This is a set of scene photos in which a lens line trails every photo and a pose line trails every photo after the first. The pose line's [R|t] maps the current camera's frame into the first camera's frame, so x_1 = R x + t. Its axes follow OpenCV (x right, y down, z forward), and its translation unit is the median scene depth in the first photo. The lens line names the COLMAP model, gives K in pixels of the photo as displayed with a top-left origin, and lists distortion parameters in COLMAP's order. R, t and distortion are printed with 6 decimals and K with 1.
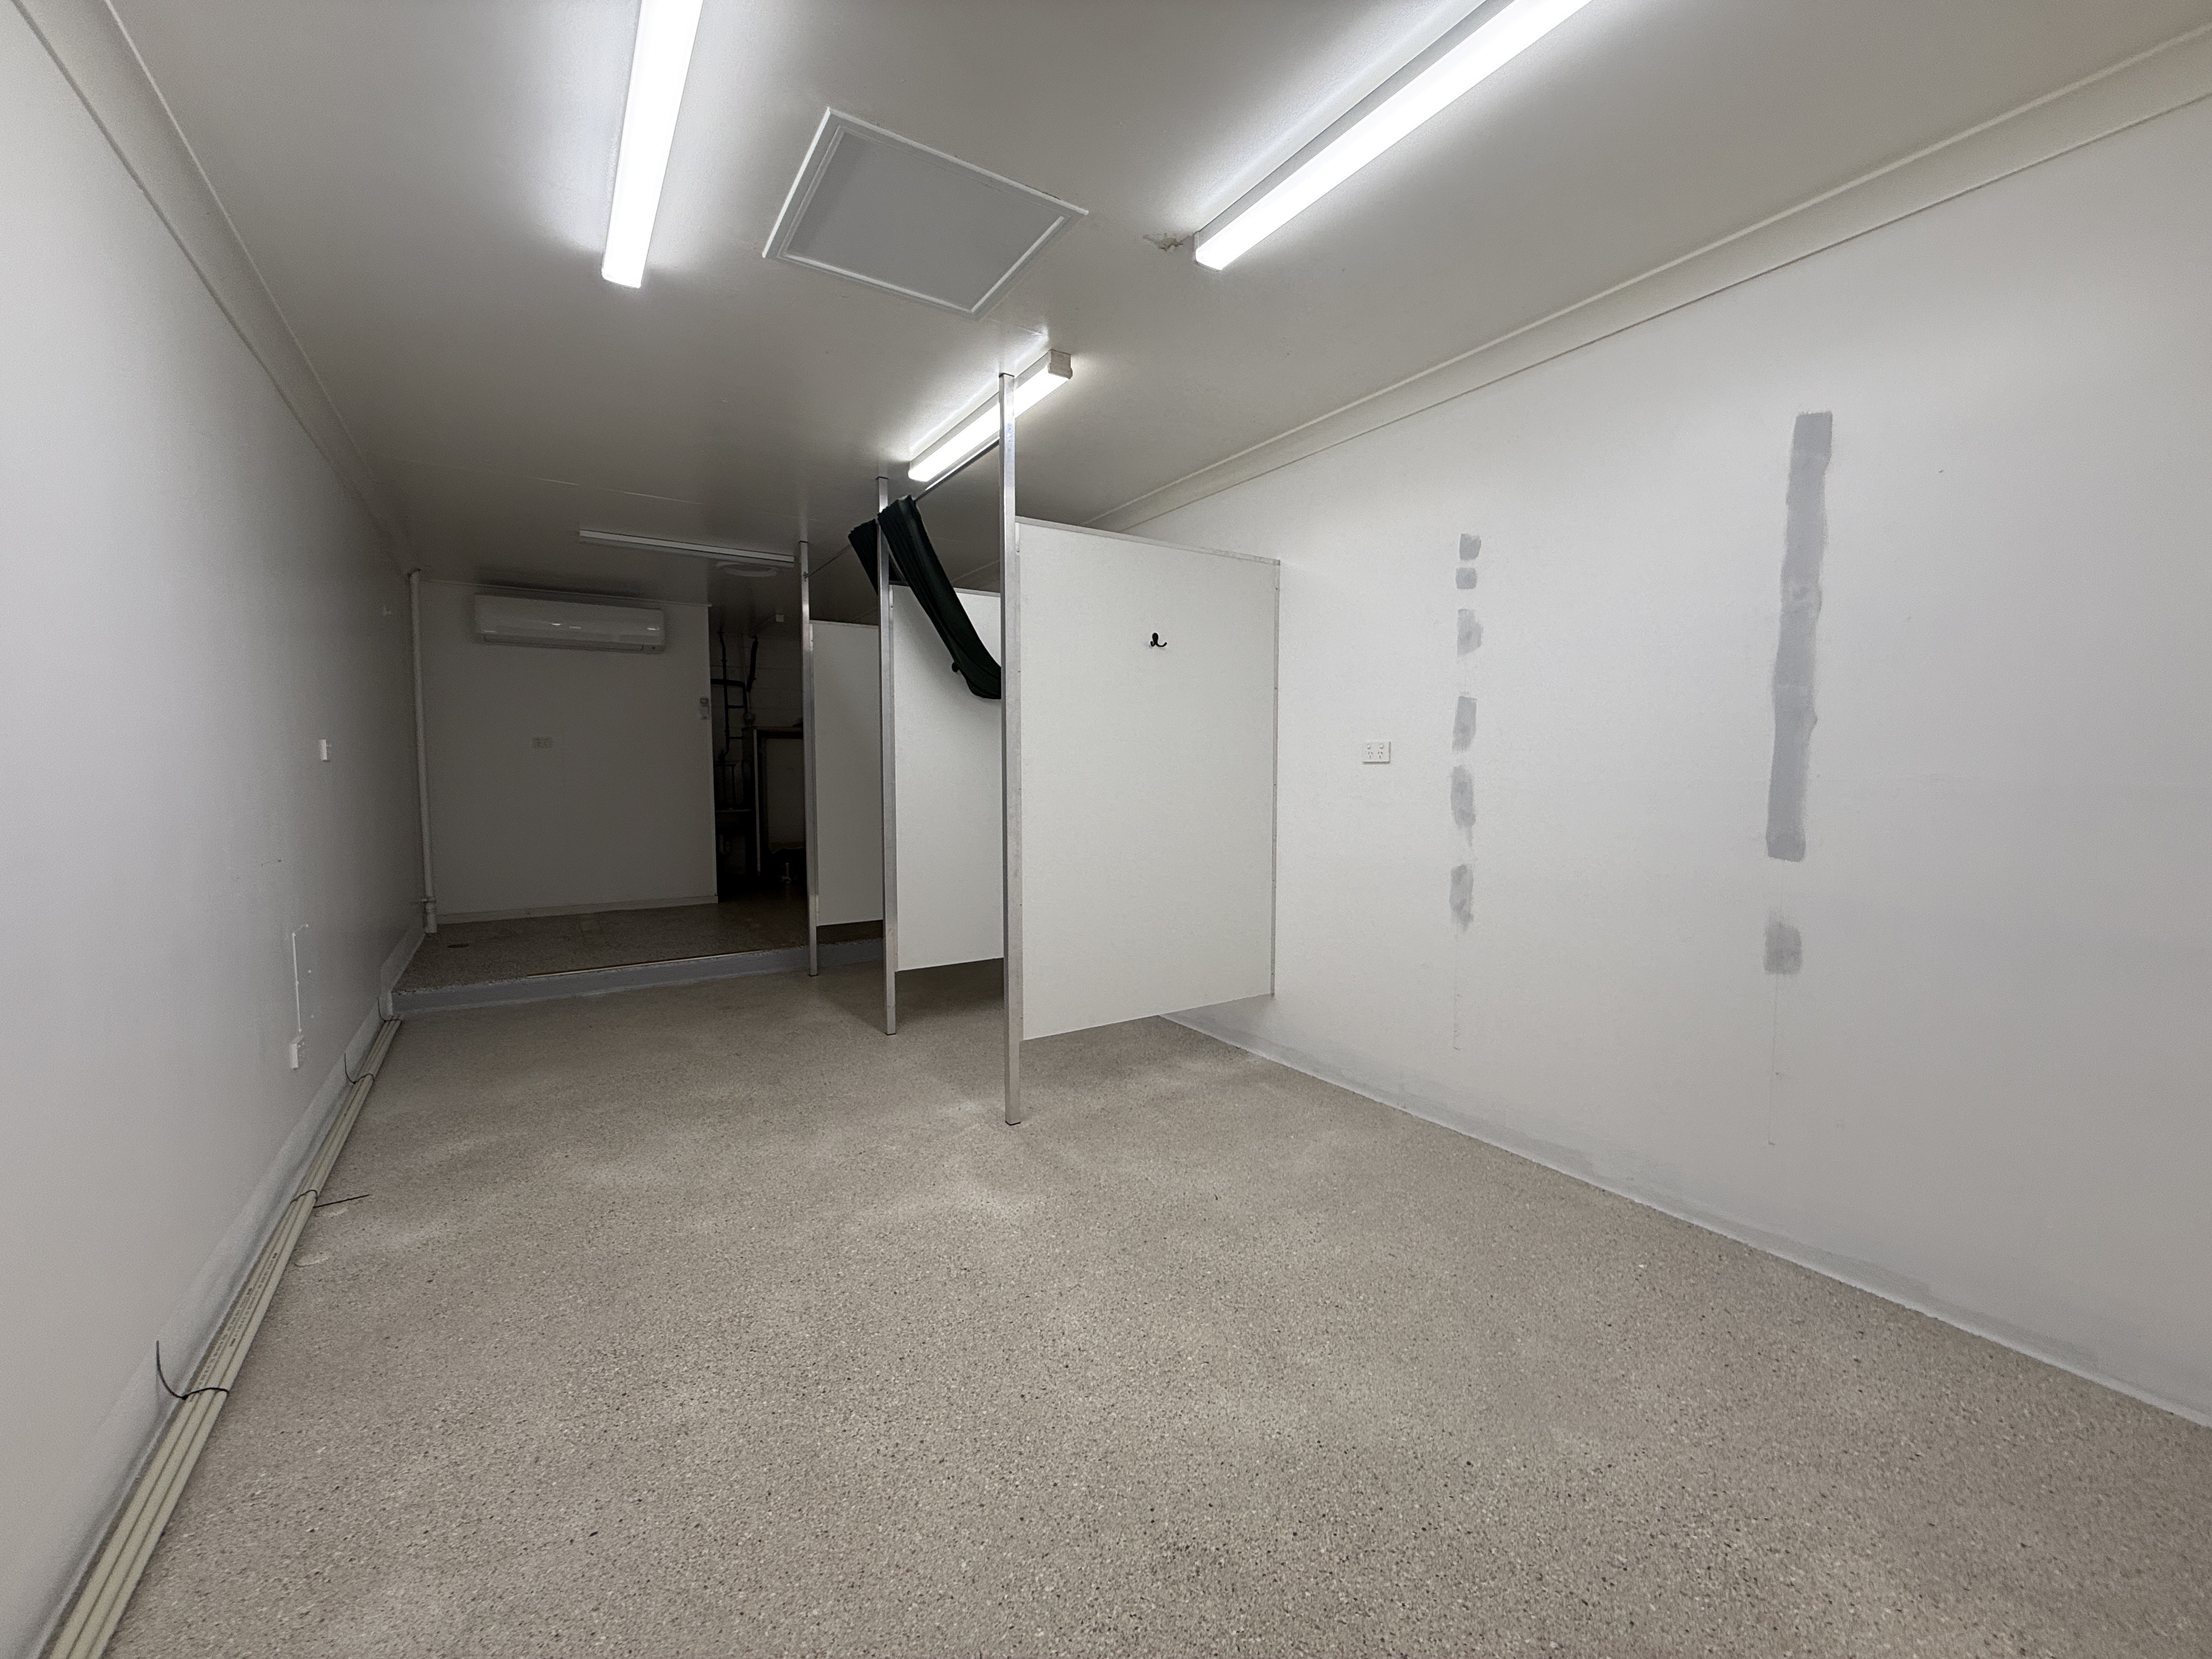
lens RADIAL K [[883.7, 0, 1092.7], [0, 883.7, 830.0], [0, 0, 1]] dist [-0.000467, -0.000376]
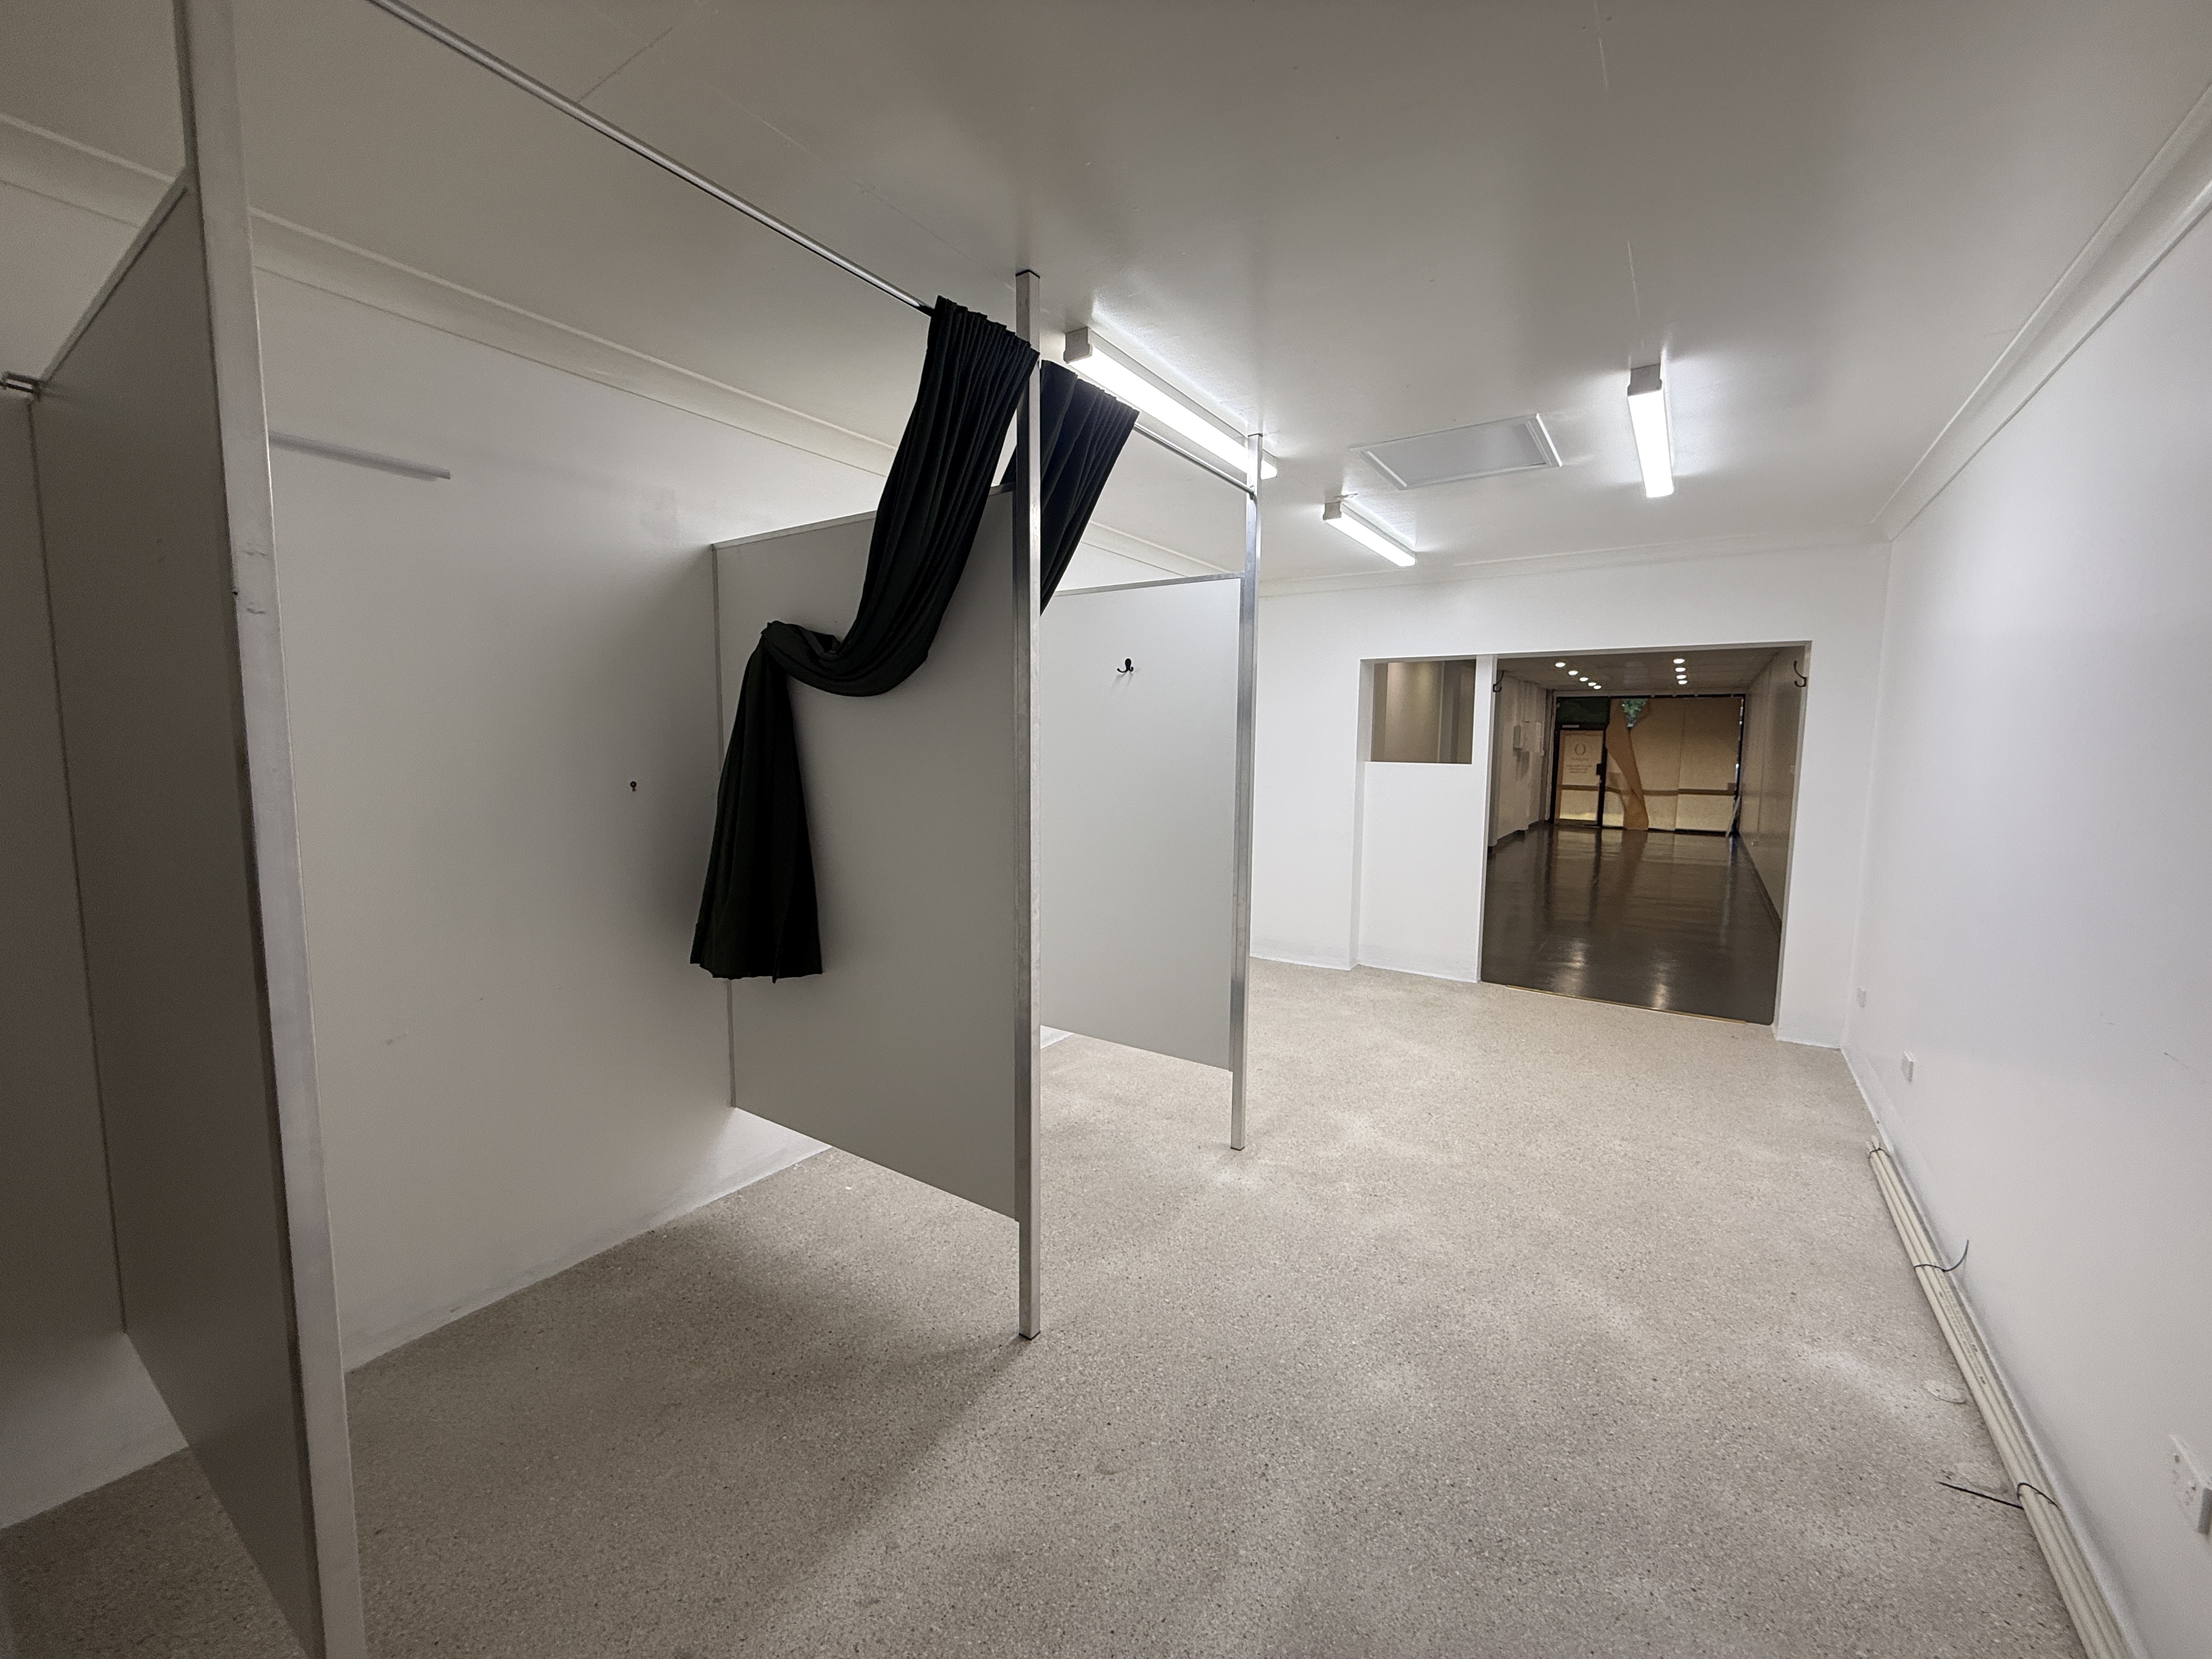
lens RADIAL K [[883.7, 0, 1104.0], [0, 883.7, 830.9], [0, 0, 1]] dist [-0.000467, -0.000376]
pose [[-0.405681, -0.097971, 0.908749, -1.212624], [0.056904, 0.989603, 0.132091, -0.244465], [-0.912242, 0.105298, -0.395889, 1.950978]]
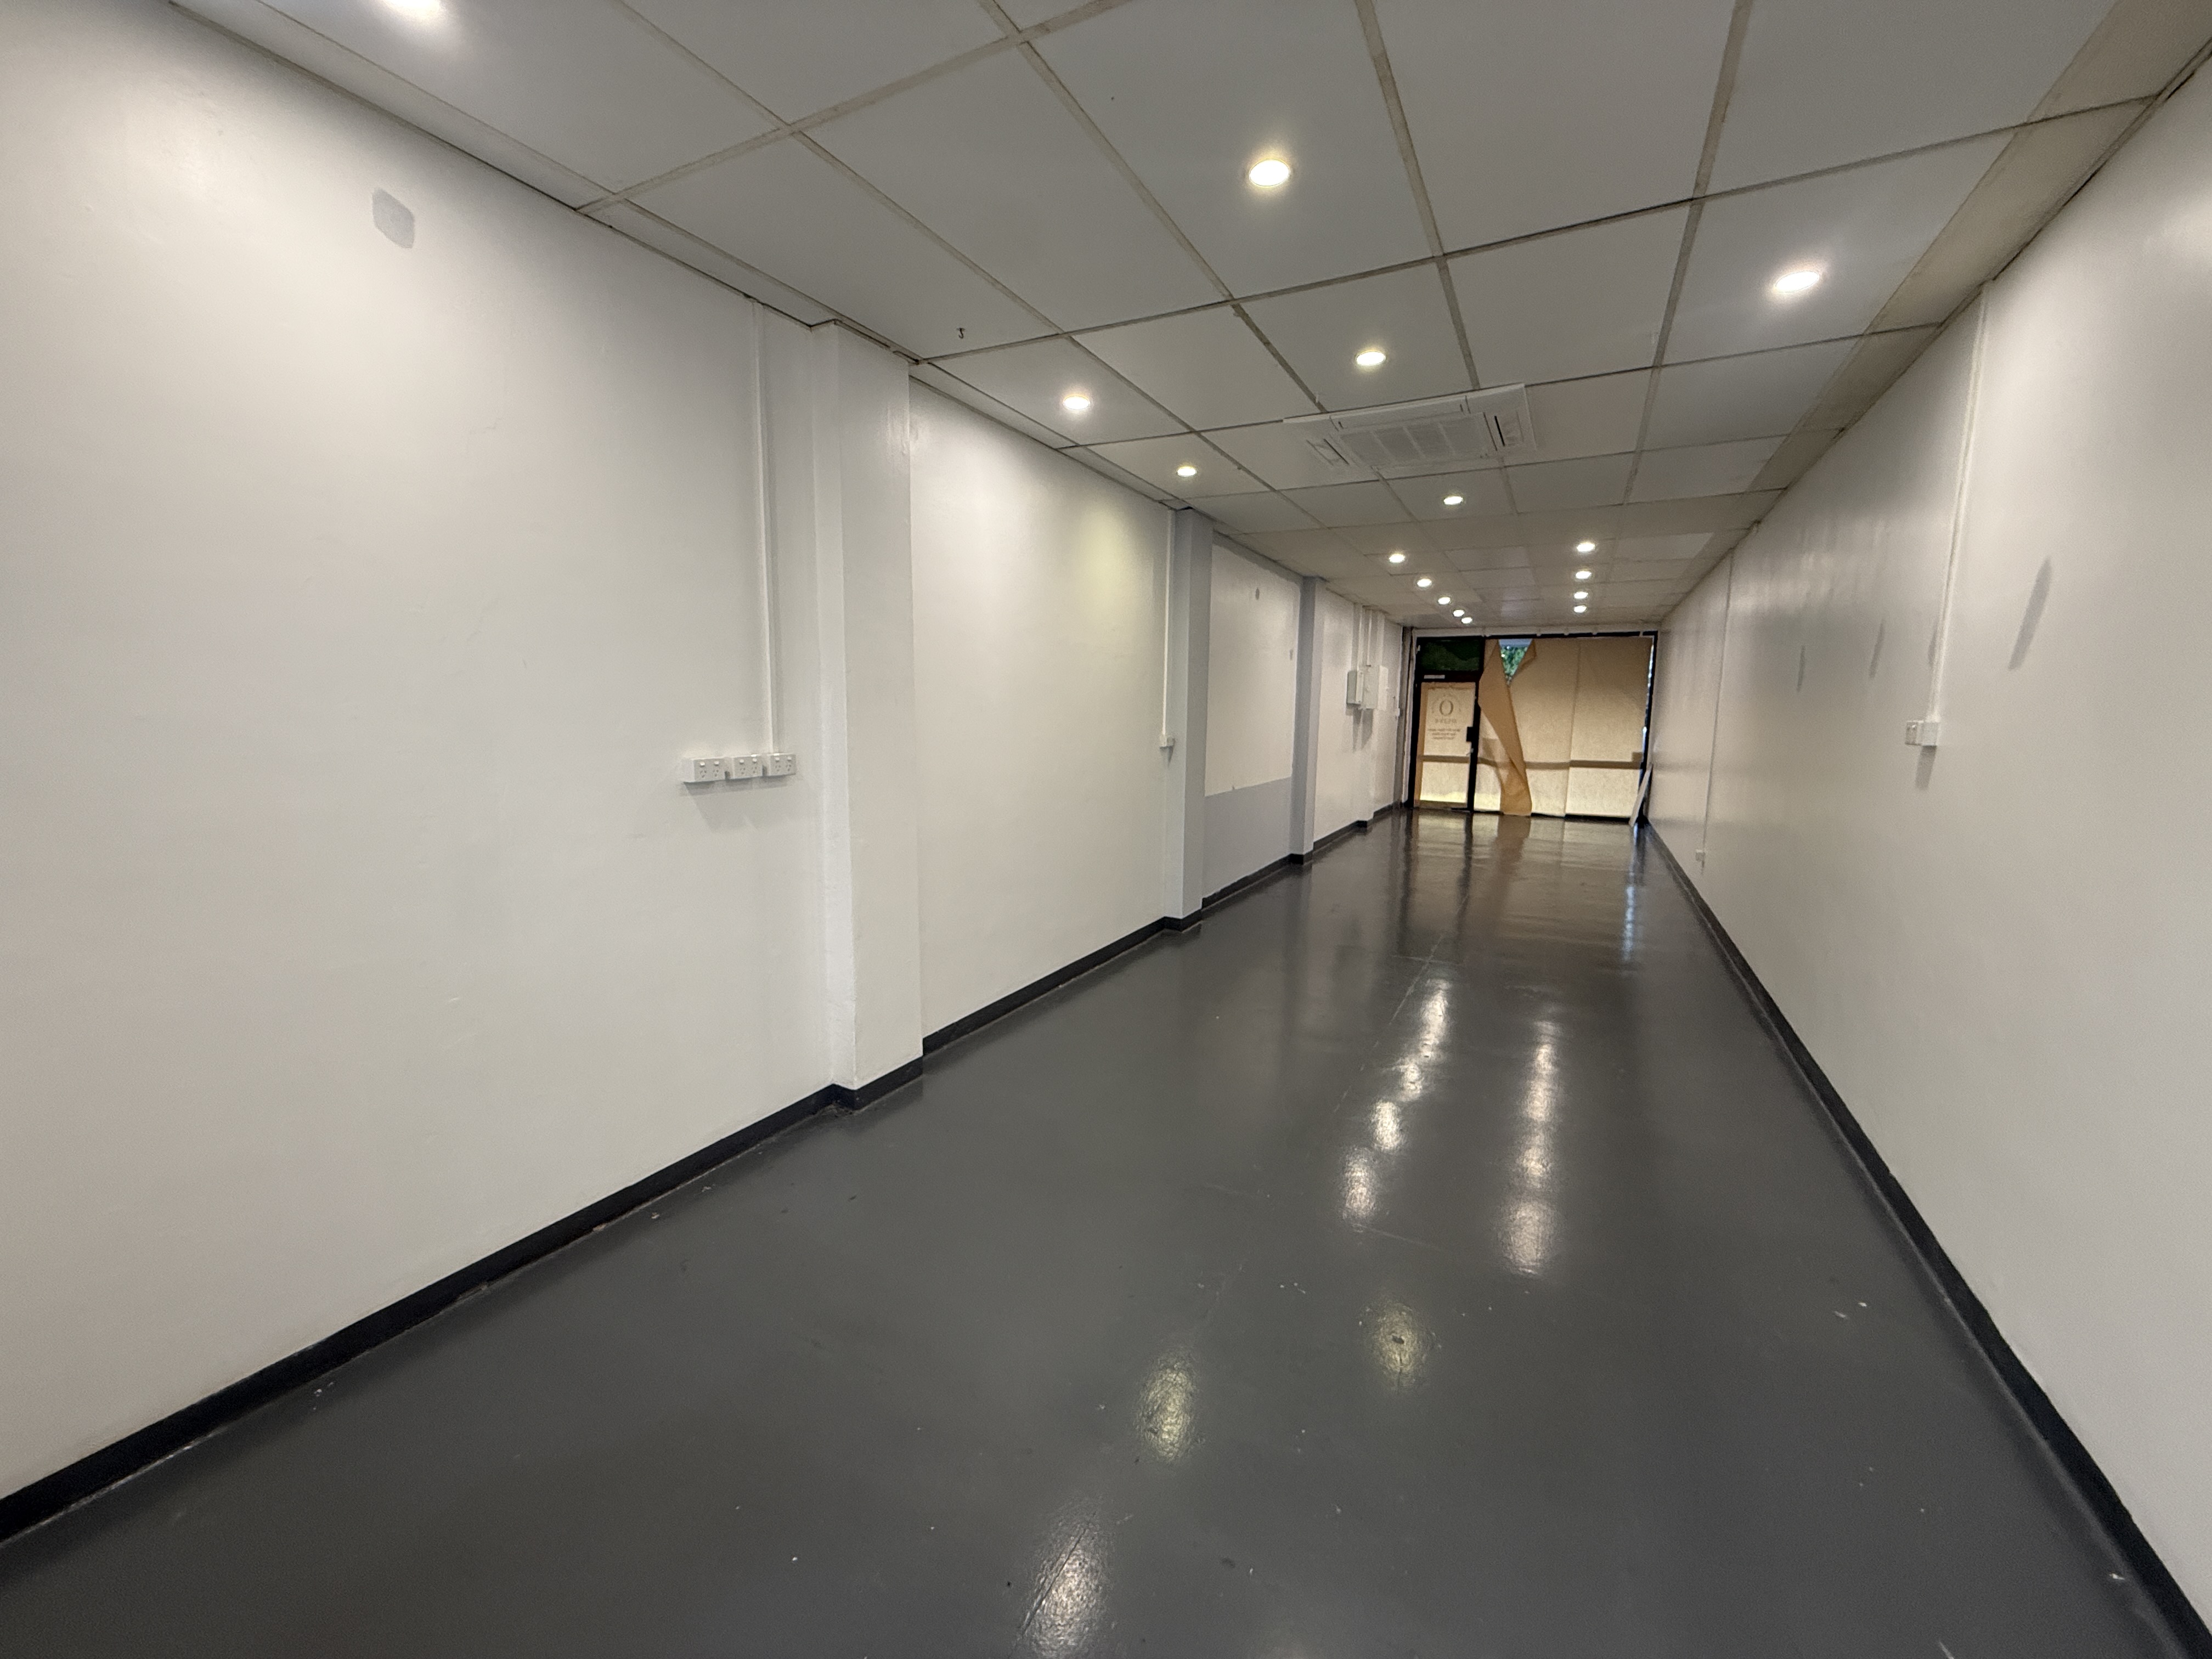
lens RADIAL K [[883.7, 0, 1095.9], [0, 883.7, 832.2], [0, 0, 1]] dist [-0.000467, -0.000376]
pose [[-0.499292, -0.128378, 0.856870, -0.951339], [0.052709, 0.982630, 0.177932, -0.208613], [-0.864829, 0.134005, -0.483853, 1.591964]]
